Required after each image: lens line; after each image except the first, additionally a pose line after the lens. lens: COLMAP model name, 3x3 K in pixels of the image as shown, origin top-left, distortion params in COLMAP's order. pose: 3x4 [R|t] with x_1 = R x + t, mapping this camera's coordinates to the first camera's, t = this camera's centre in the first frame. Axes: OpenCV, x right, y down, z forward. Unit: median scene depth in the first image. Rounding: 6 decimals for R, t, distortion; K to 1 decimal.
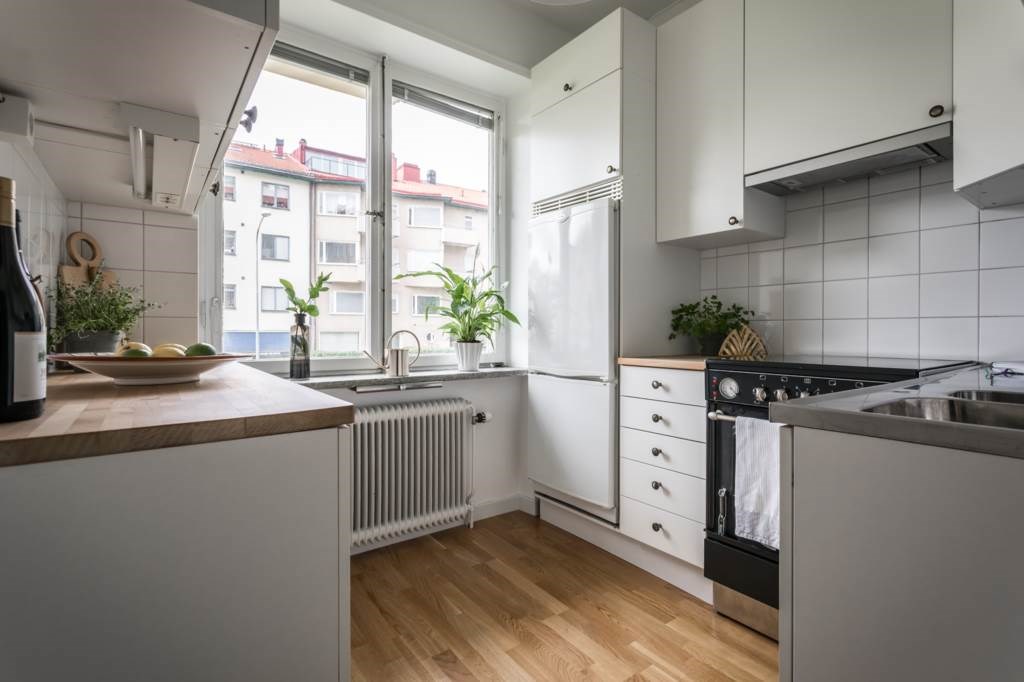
lens RADIAL K [[492.8, 0, 518.8], [0, 492.8, 331.6], [0, 0, 1]] dist [-0.000091, 0.000869]
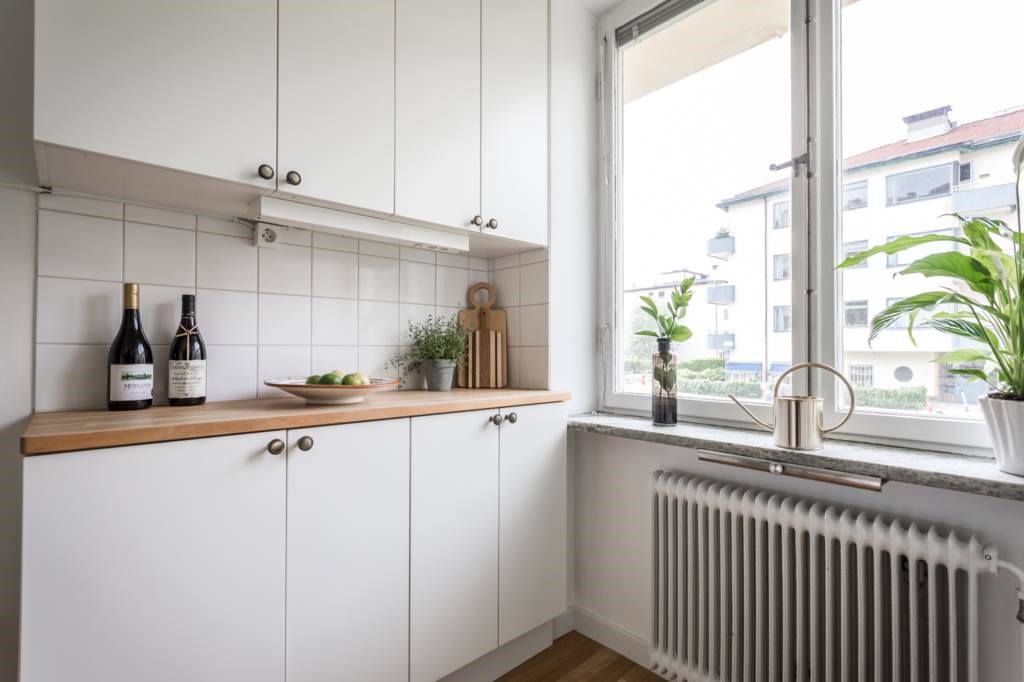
lens RADIAL K [[492.8, 0, 513.9], [0, 492.8, 346.0], [0, 0, 1]] dist [-0.000091, 0.000869]
pose [[0.076387, -0.007186, -0.997052, 0.245352], [-0.003527, 0.999966, -0.007477, -0.014429], [0.997072, 0.004088, 0.076359, 0.574883]]
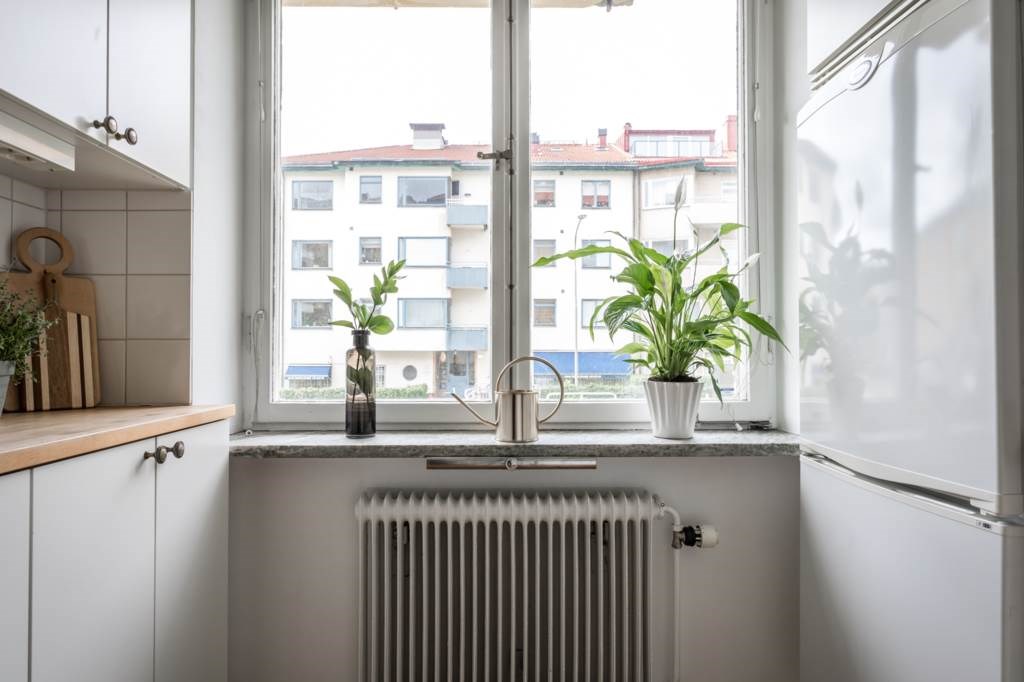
lens RADIAL K [[606.9, 0, 508.1], [0, 606.9, 343.0], [0, 0, 1]] dist [-0.010890, 0.000096]
pose [[0.799944, -0.006823, -0.600036, 0.135721], [-0.000723, 0.999924, -0.012334, -0.008513], [0.600074, 0.010301, 0.799878, 0.403173]]
